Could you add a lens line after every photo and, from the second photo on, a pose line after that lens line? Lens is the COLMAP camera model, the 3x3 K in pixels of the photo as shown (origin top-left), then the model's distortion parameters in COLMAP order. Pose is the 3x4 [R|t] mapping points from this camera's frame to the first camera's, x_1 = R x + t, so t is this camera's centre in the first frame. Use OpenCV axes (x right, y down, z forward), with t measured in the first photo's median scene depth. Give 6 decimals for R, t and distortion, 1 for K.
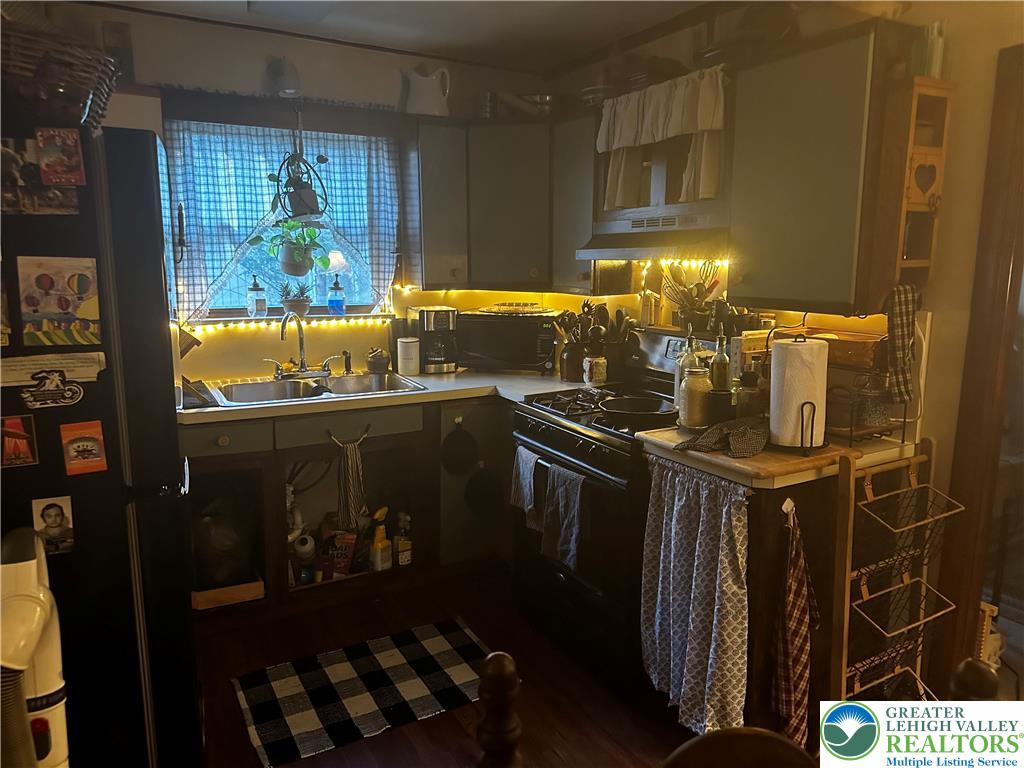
lens RADIAL K [[733.5, 0, 512.0], [0, 733.5, 384.0], [0, 0, 1]] dist [-0.000521, -0.001532]
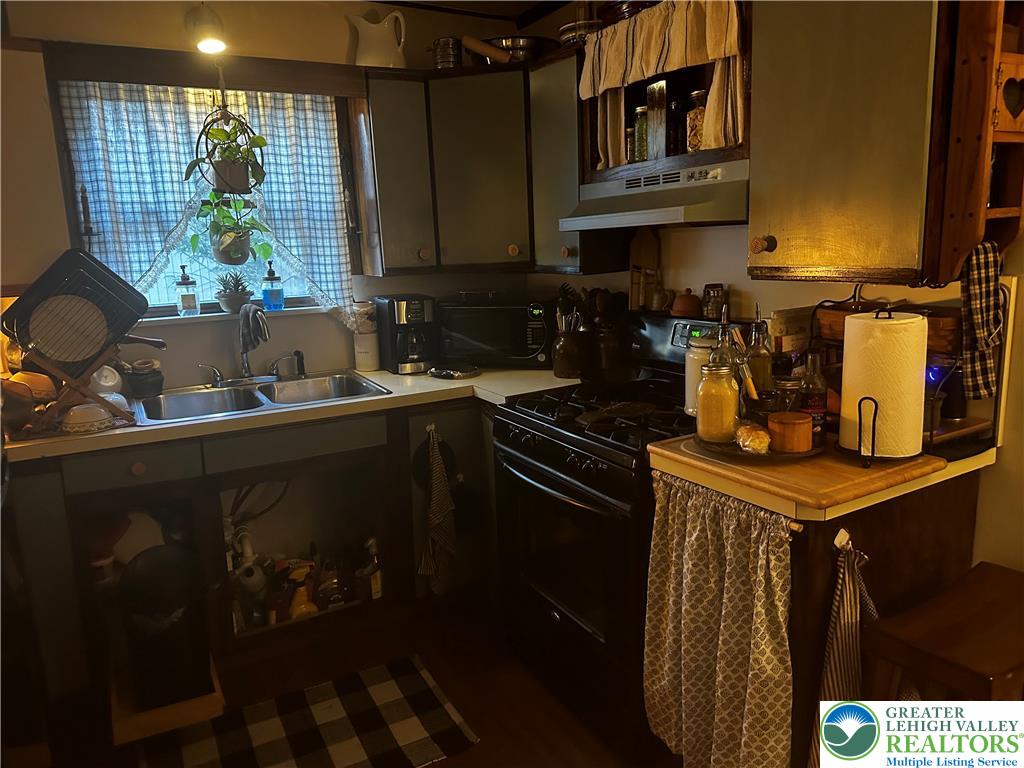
lens RADIAL K [[719.2, 0, 503.0], [0, 719.2, 377.2], [0, 0, 1]] dist [0.024010, 0.001634]
pose [[0.999017, -0.036828, -0.024676, 0.039792], [0.037026, 0.999285, 0.007603, -0.016103], [0.024378, -0.008509, 0.999667, 0.197751]]
